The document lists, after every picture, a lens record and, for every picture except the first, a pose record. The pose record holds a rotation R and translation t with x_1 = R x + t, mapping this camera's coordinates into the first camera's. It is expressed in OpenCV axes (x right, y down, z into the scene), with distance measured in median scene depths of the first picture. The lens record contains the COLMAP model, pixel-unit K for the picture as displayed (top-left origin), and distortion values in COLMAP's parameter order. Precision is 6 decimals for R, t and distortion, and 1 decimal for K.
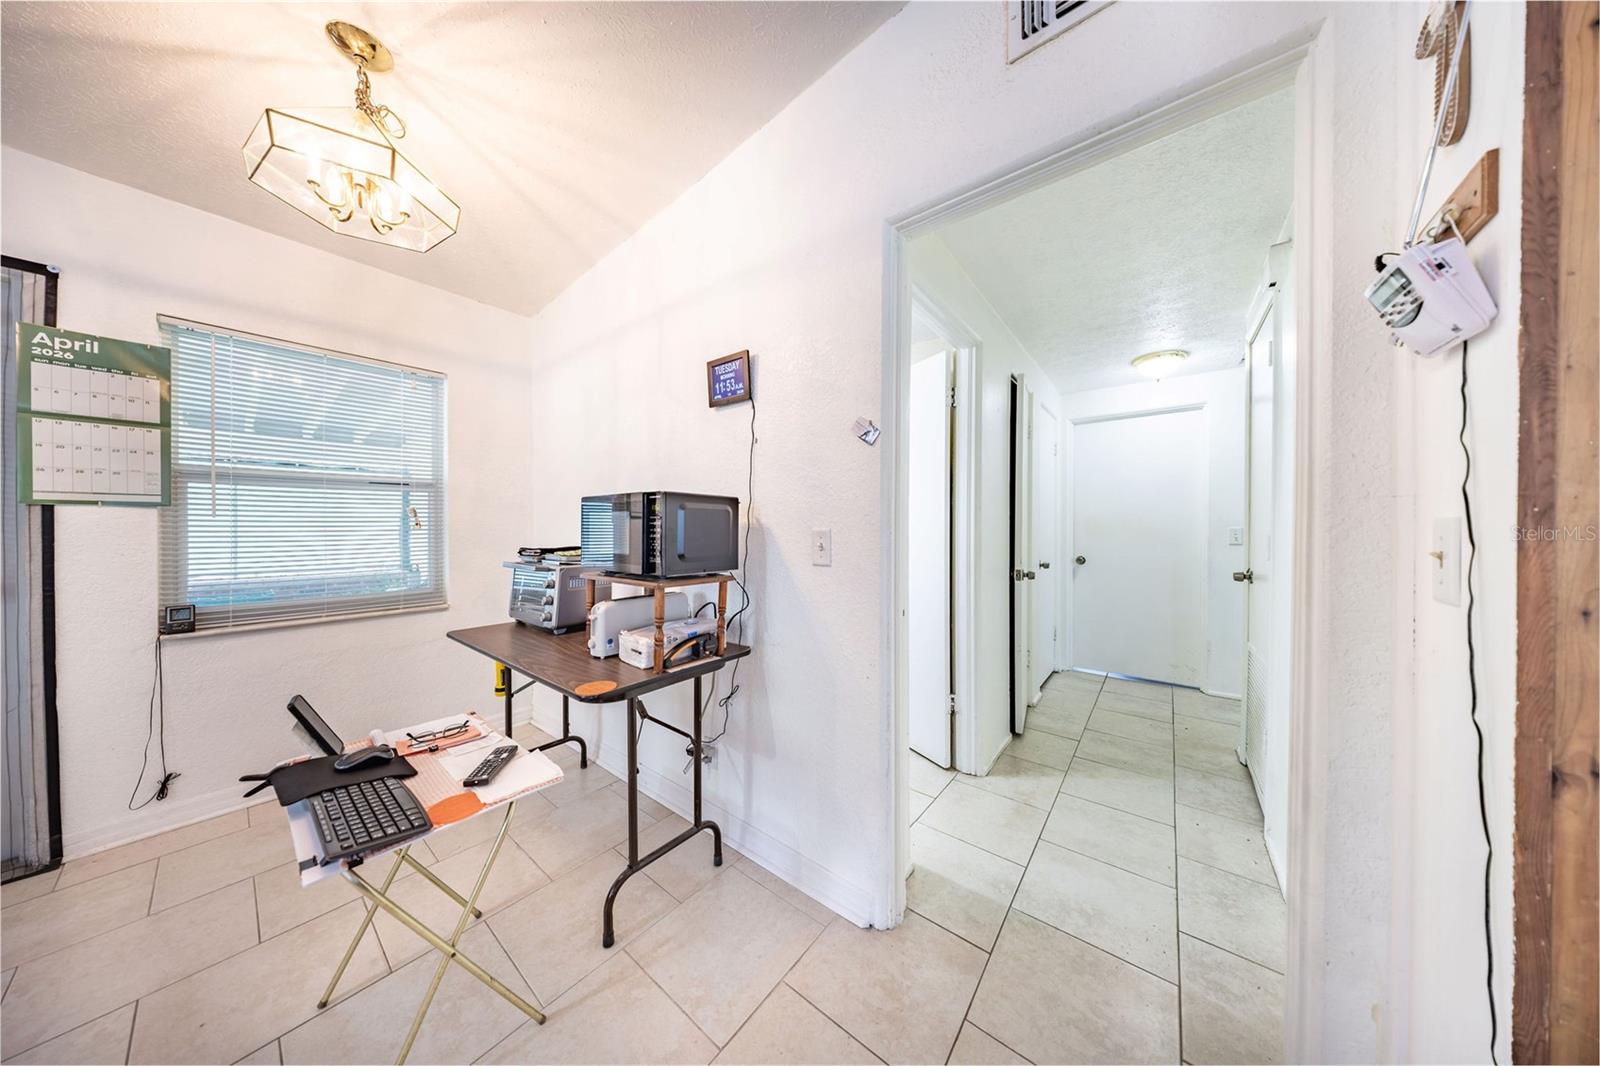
lens RADIAL K [[461.6, 0, 794.7], [0, 461.6, 527.3], [0, 0, 1]] dist [0.000473, -0.000094]
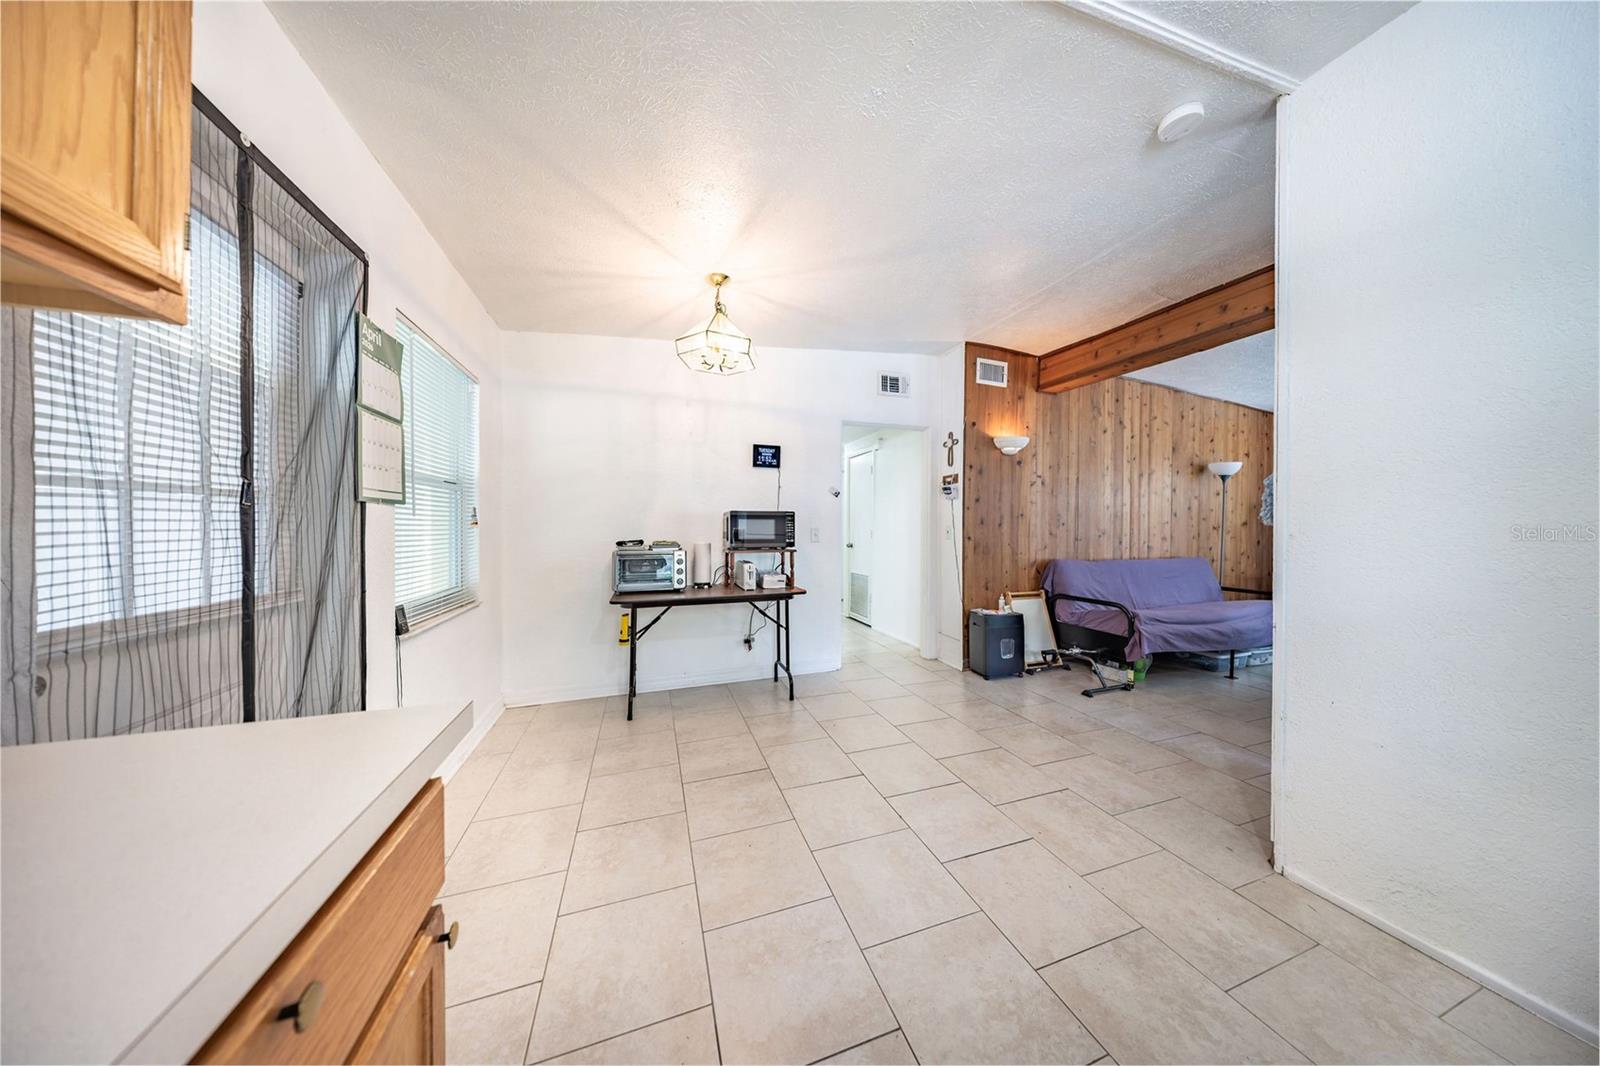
lens RADIAL K [[461.6, 0, 808.3], [0, 461.6, 531.0], [0, 0, 1]] dist [0.000473, -0.000094]
pose [[0.537889, -0.006758, 0.842989, -1.798126], [0.008399, 0.999961, 0.002657, 0.017496], [-0.842974, 0.005651, 0.537925, -0.287003]]
